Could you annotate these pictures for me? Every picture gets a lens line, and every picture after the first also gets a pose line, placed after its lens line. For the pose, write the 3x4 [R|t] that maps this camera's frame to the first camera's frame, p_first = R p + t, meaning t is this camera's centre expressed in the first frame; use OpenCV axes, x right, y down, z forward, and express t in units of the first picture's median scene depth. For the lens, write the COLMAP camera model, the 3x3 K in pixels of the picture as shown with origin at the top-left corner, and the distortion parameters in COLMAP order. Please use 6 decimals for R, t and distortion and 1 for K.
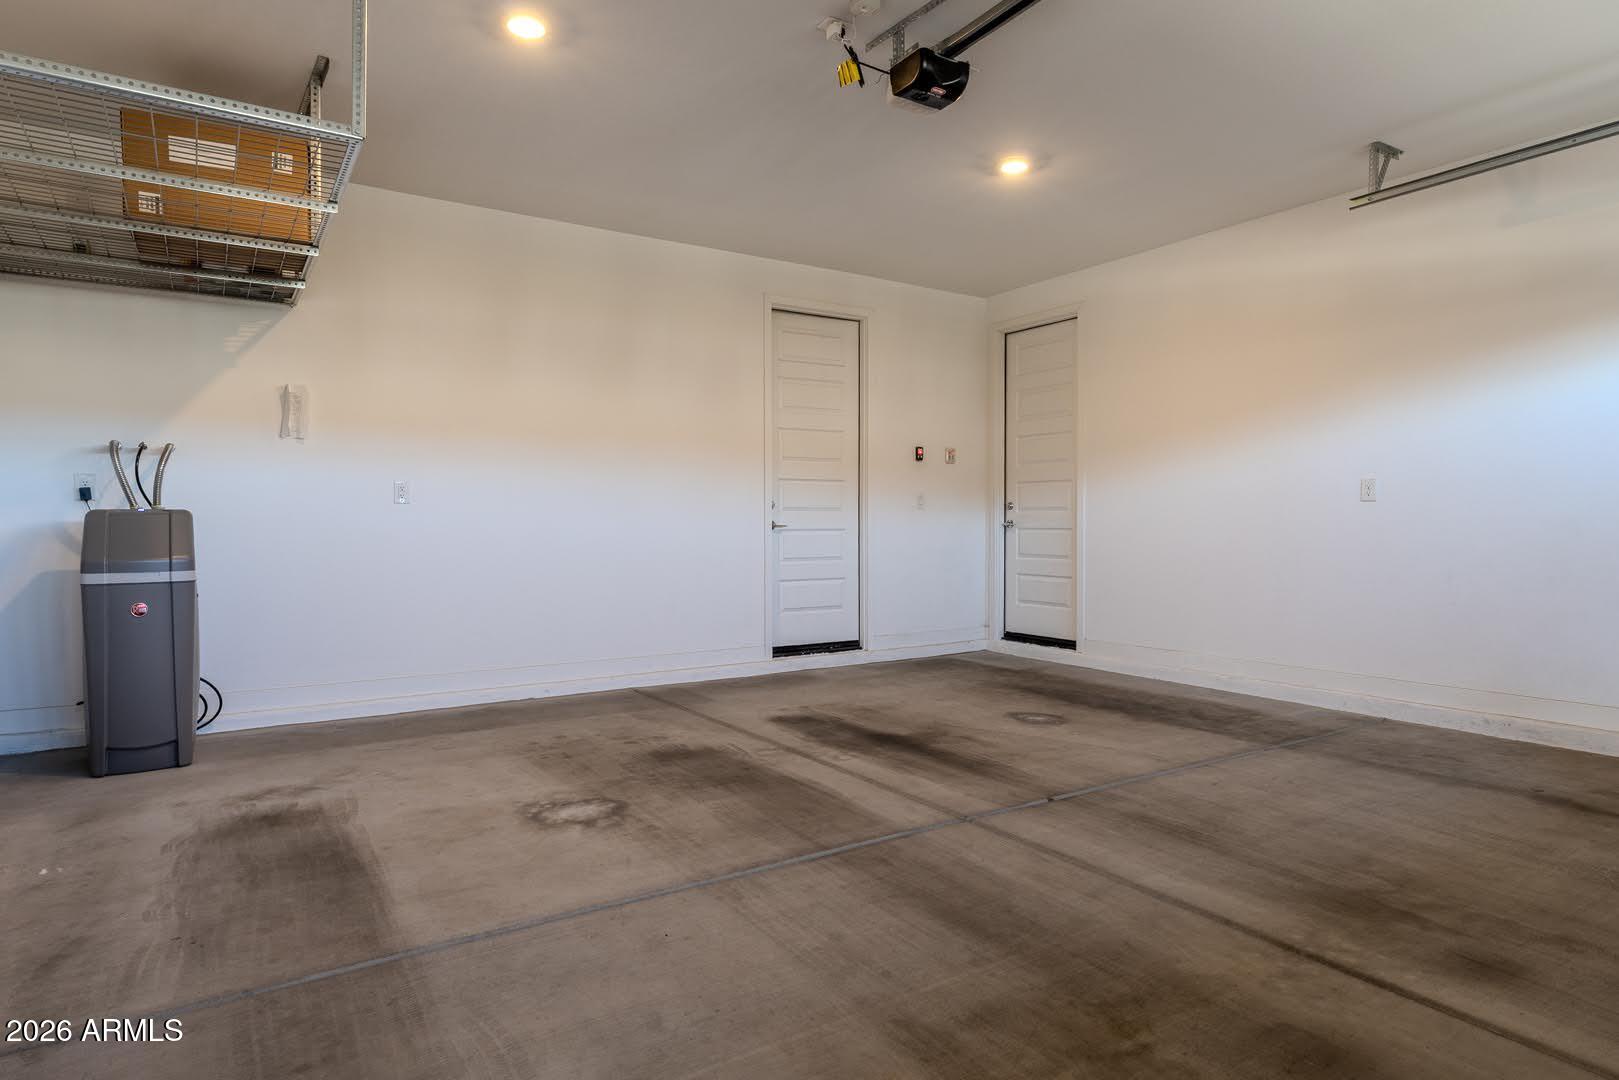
lens RADIAL K [[902.8, 0, 811.7], [0, 902.8, 537.0], [0, 0, 1]] dist [0.004187, 0.001530]
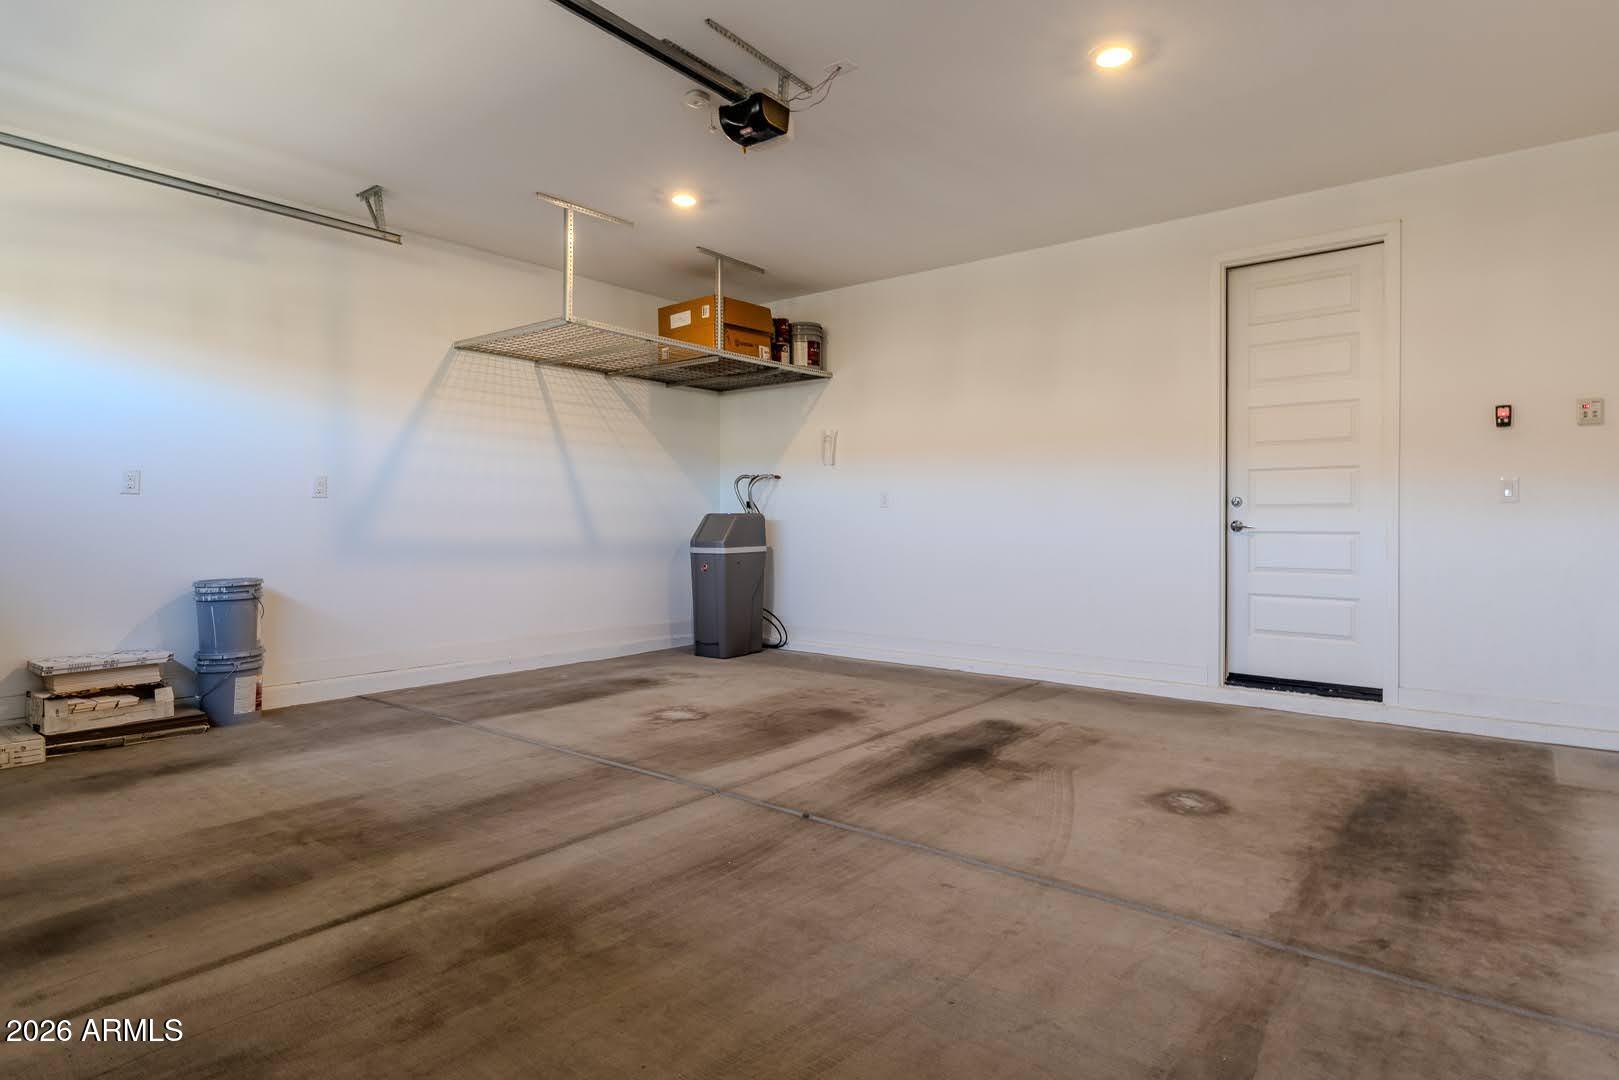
lens RADIAL K [[902.8, 0, 844.7], [0, 902.8, 523.3], [0, 0, 1]] dist [0.004187, 0.001530]
pose [[0.323988, 0.003690, -0.946054, 1.229112], [-0.019419, 0.999808, -0.002751, -0.012587], [0.945862, 0.019263, 0.323997, 0.767693]]
